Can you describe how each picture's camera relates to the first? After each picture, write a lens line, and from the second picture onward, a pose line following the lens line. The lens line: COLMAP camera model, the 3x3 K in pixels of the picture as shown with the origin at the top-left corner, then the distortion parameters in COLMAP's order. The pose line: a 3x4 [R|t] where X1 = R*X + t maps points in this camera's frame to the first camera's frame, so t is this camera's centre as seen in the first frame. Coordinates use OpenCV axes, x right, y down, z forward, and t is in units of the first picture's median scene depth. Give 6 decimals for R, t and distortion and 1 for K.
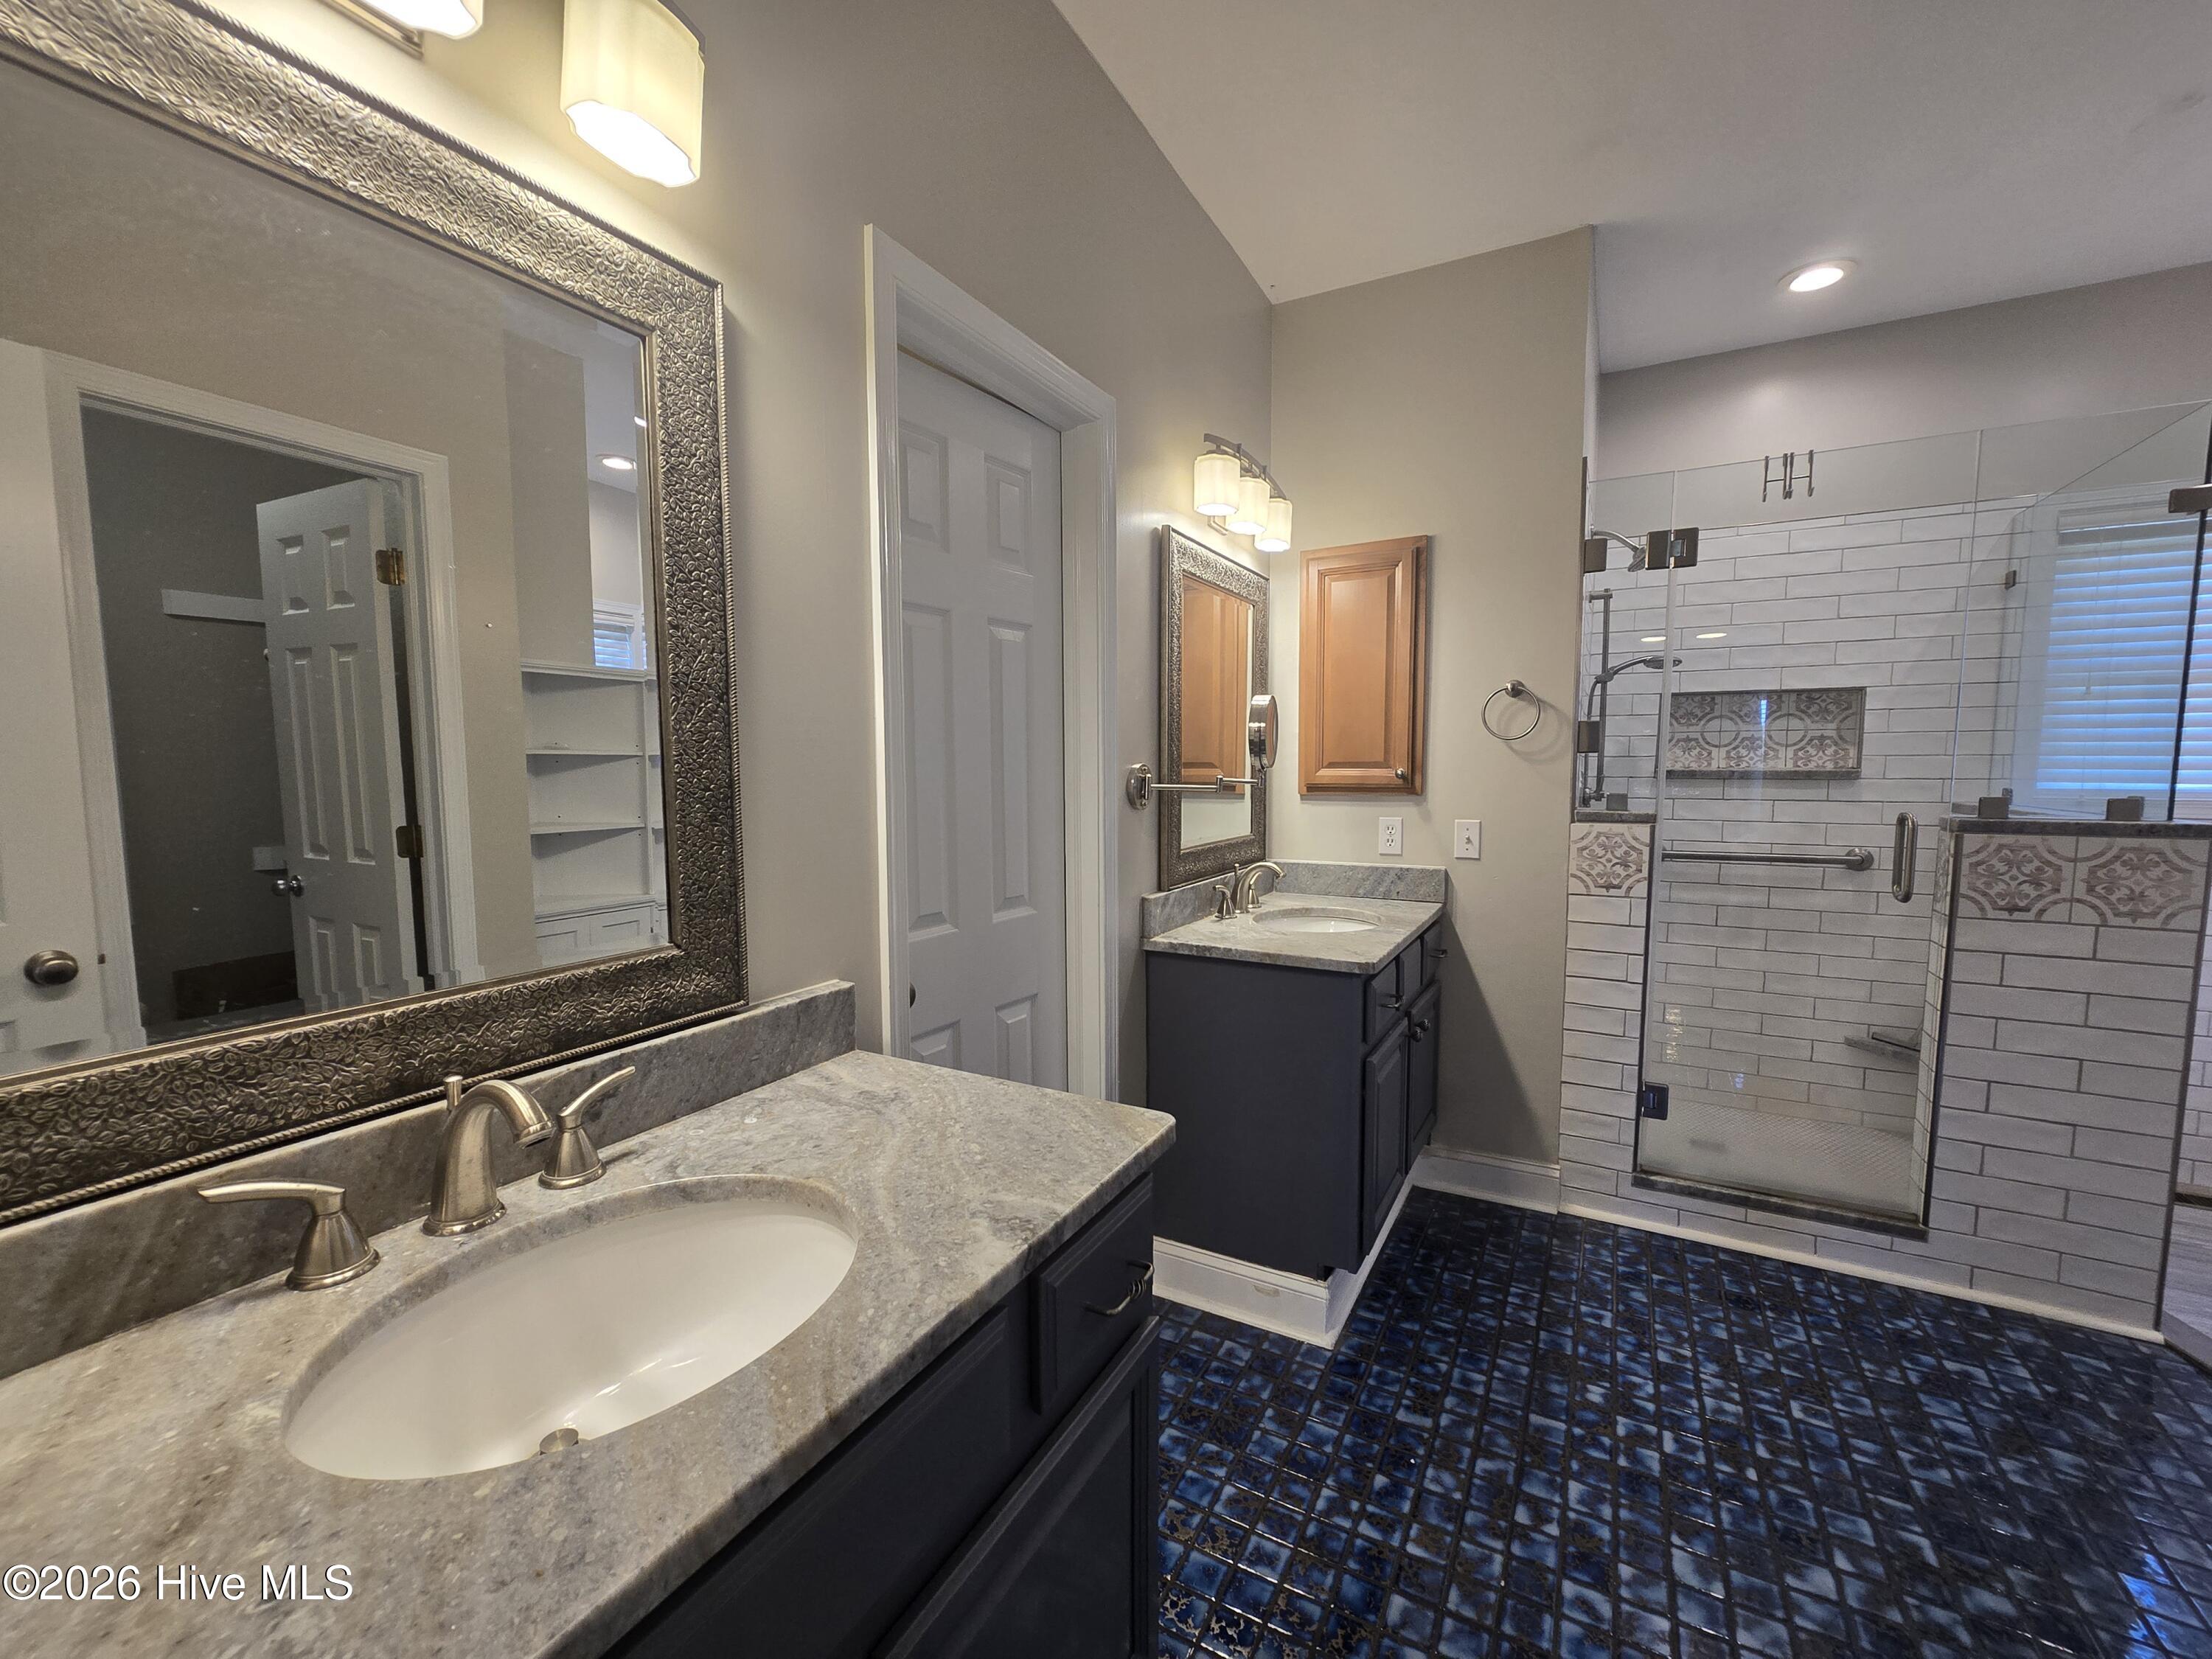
lens RADIAL K [[903.8, 0, 1102.1], [0, 903.8, 839.2], [0, 0, 1]] dist [-0.002379, 0.000938]
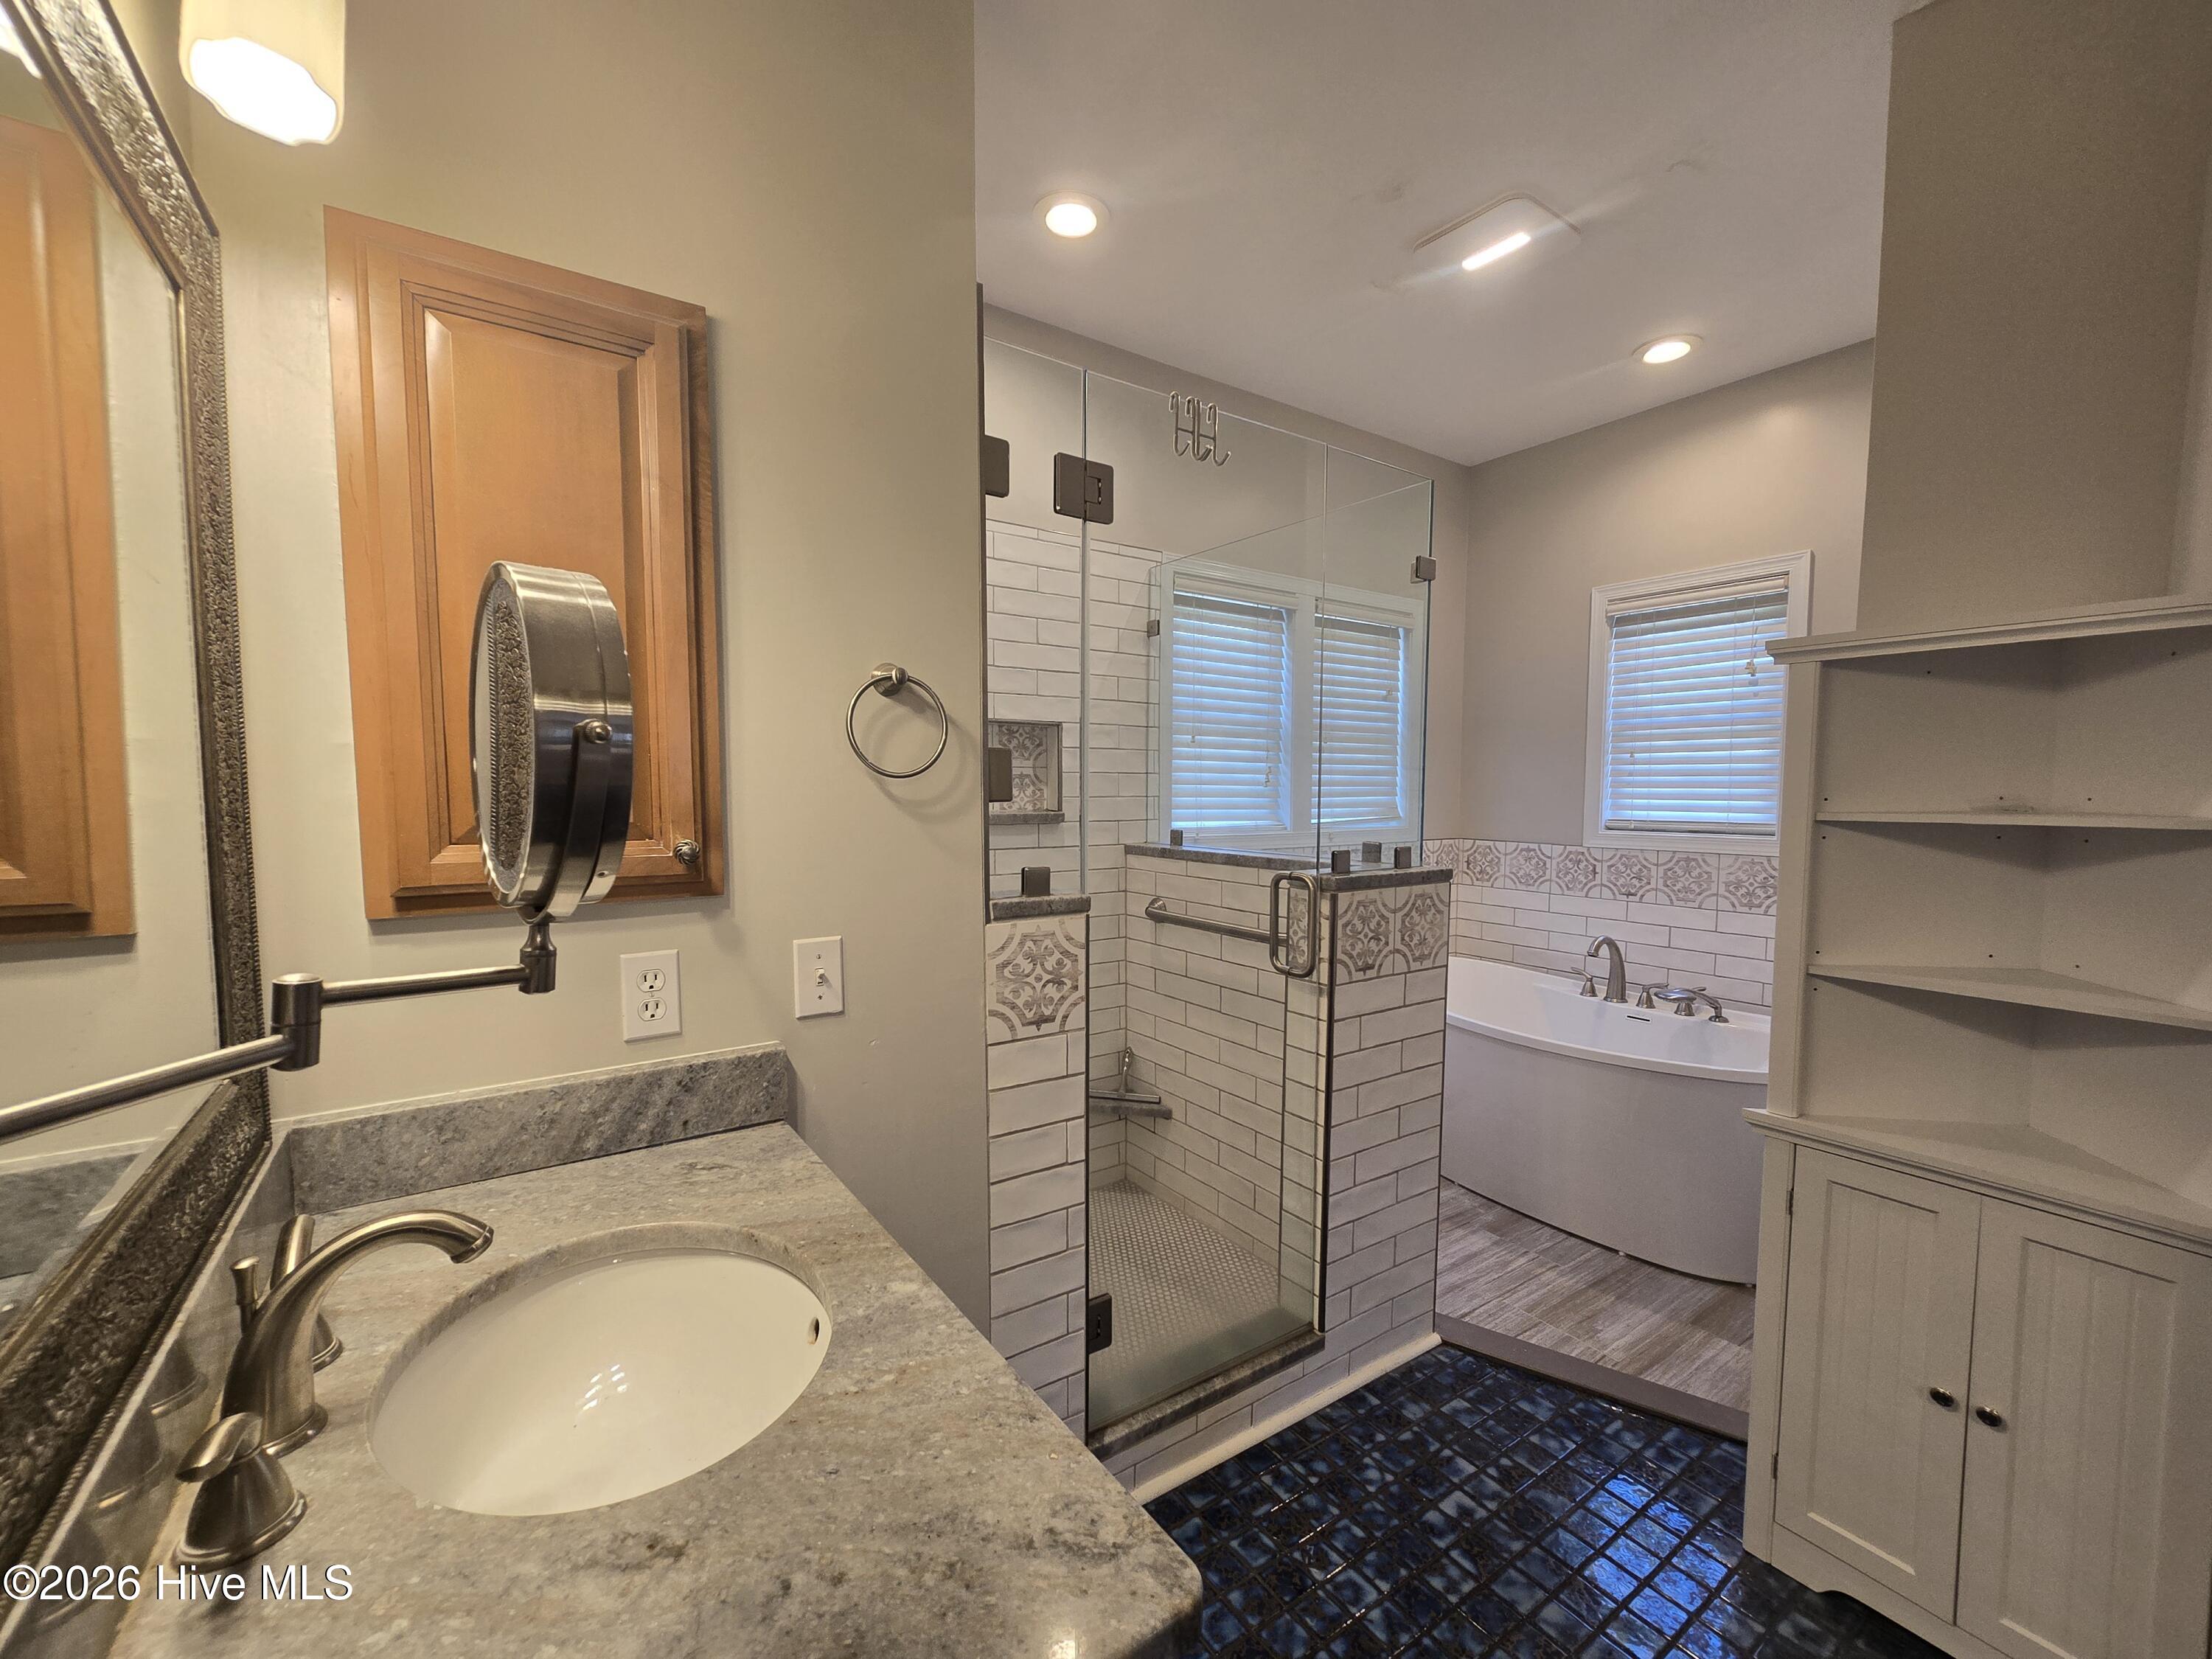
lens RADIAL K [[903.8, 0, 1097.8], [0, 903.8, 852.8], [0, 0, 1]] dist [-0.002379, 0.000938]
pose [[0.445857, -0.060559, 0.893053, 0.038866], [0.069585, 0.997034, 0.032869, -0.078555], [-0.892395, 0.047488, 0.448749, 0.686390]]
